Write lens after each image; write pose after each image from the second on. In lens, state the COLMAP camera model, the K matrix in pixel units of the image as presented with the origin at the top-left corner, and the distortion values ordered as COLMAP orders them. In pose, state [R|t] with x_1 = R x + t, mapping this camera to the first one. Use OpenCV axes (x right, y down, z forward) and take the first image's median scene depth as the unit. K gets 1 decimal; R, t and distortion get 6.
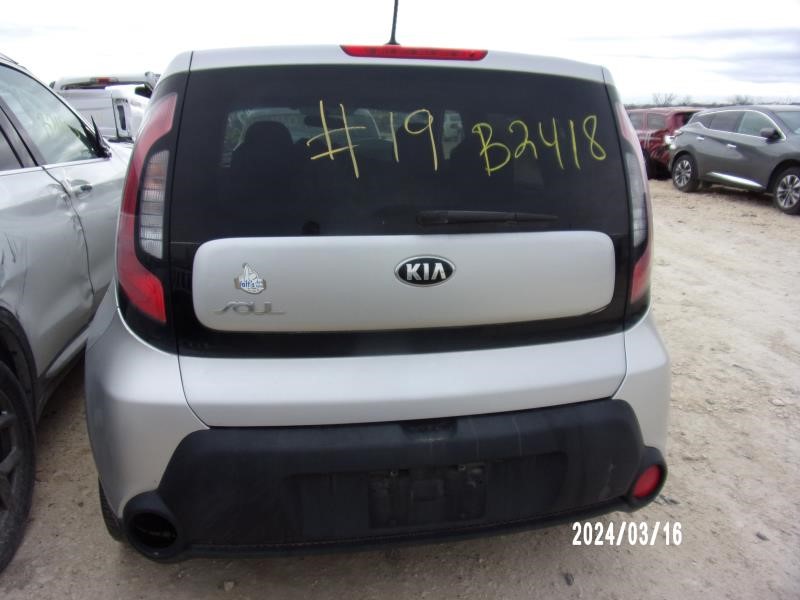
lens RADIAL K [[548.7, 0, 400.7], [0, 548.7, 313.6], [0, 0, 1]] dist [-0.025028, -0.001527]
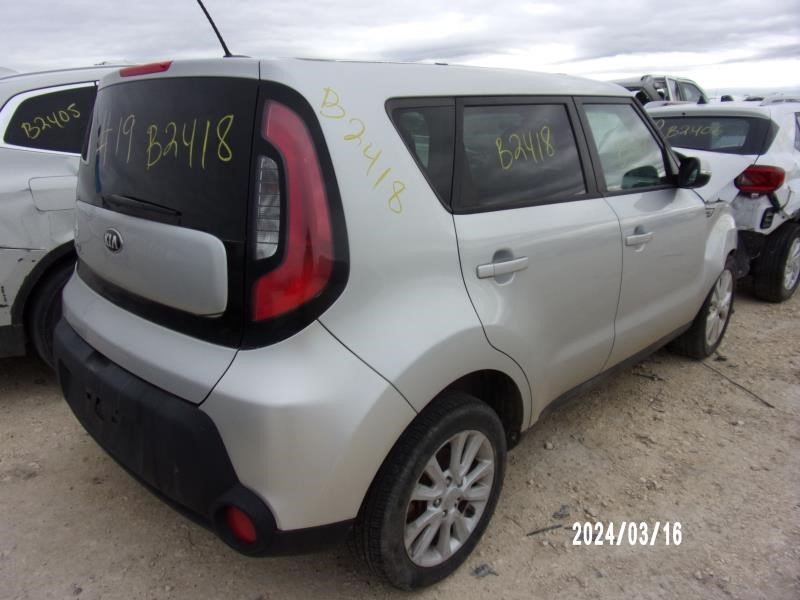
lens RADIAL K [[557.8, 0, 400.0], [0, 557.8, 300.0], [0, 0, 1]] dist [-0.019872, -0.000301]
pose [[0.593994, 0.241077, -0.767498, 1.520895], [-0.251419, 0.961884, 0.107554, -0.258232], [0.764173, 0.129077, 0.631964, 0.729194]]
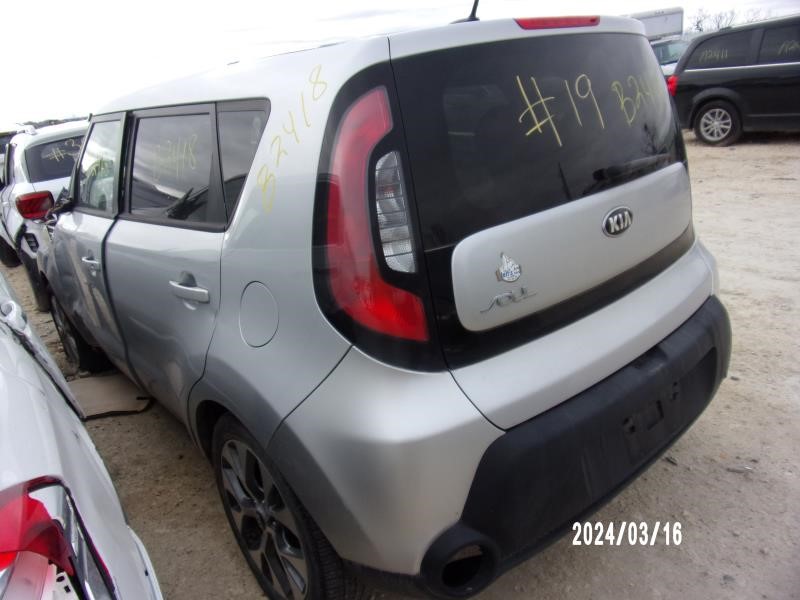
lens RADIAL K [[547.6, 0, 400.0], [0, 547.6, 300.0], [0, 0, 1]] dist [-0.022865, -0.000441]
pose [[0.875909, -0.281374, 0.391933, -0.812633], [0.279571, 0.958056, 0.063003, -0.119044], [-0.393221, 0.054388, 0.917834, 0.192436]]
